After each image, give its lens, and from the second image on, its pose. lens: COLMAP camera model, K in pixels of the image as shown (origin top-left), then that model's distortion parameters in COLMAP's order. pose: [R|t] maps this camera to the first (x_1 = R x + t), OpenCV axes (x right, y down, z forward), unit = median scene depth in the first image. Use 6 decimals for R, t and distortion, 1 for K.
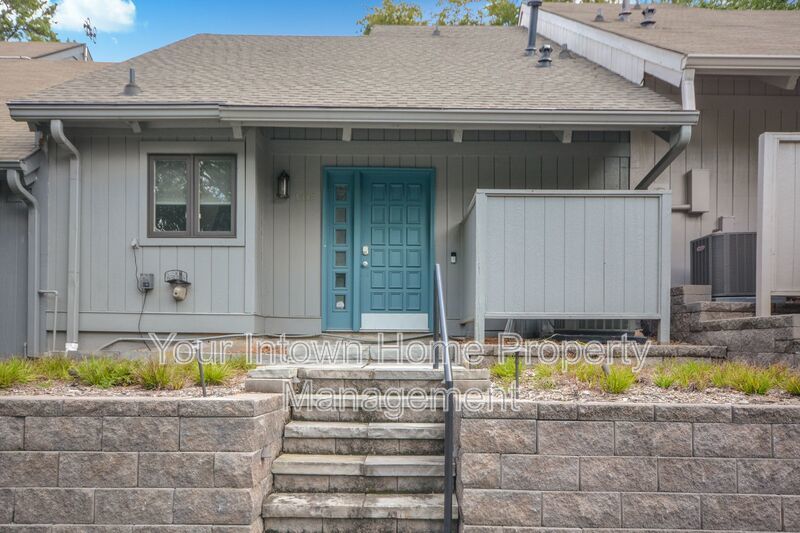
lens RADIAL K [[665.1, 0, 400.4], [0, 665.1, 293.7], [0, 0, 1]] dist [0.007349, 0.006858]
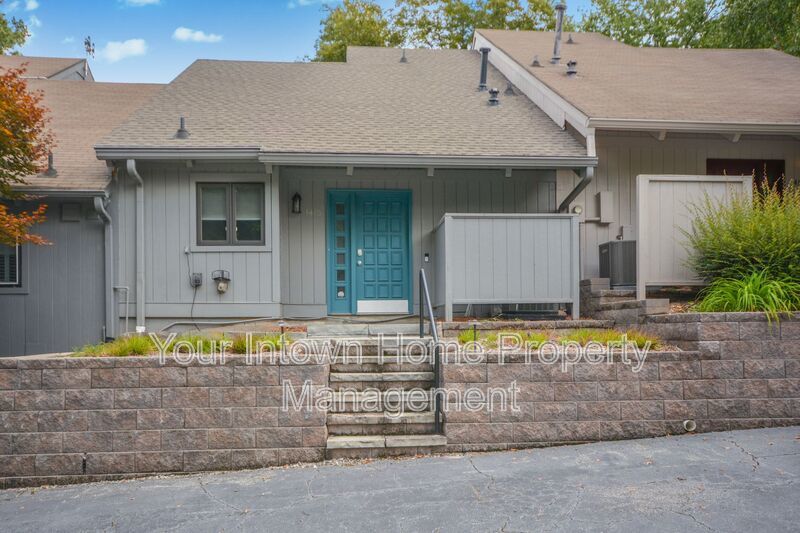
lens RADIAL K [[593.3, 0, 400.0], [0, 593.3, 266.5], [0, 0, 1]] dist [-0.005176, -0.001067]
pose [[0.998776, -0.011121, 0.048195, -0.034951], [0.012236, 0.999663, -0.022898, -0.011511], [-0.047924, 0.023460, 0.998575, -0.203402]]
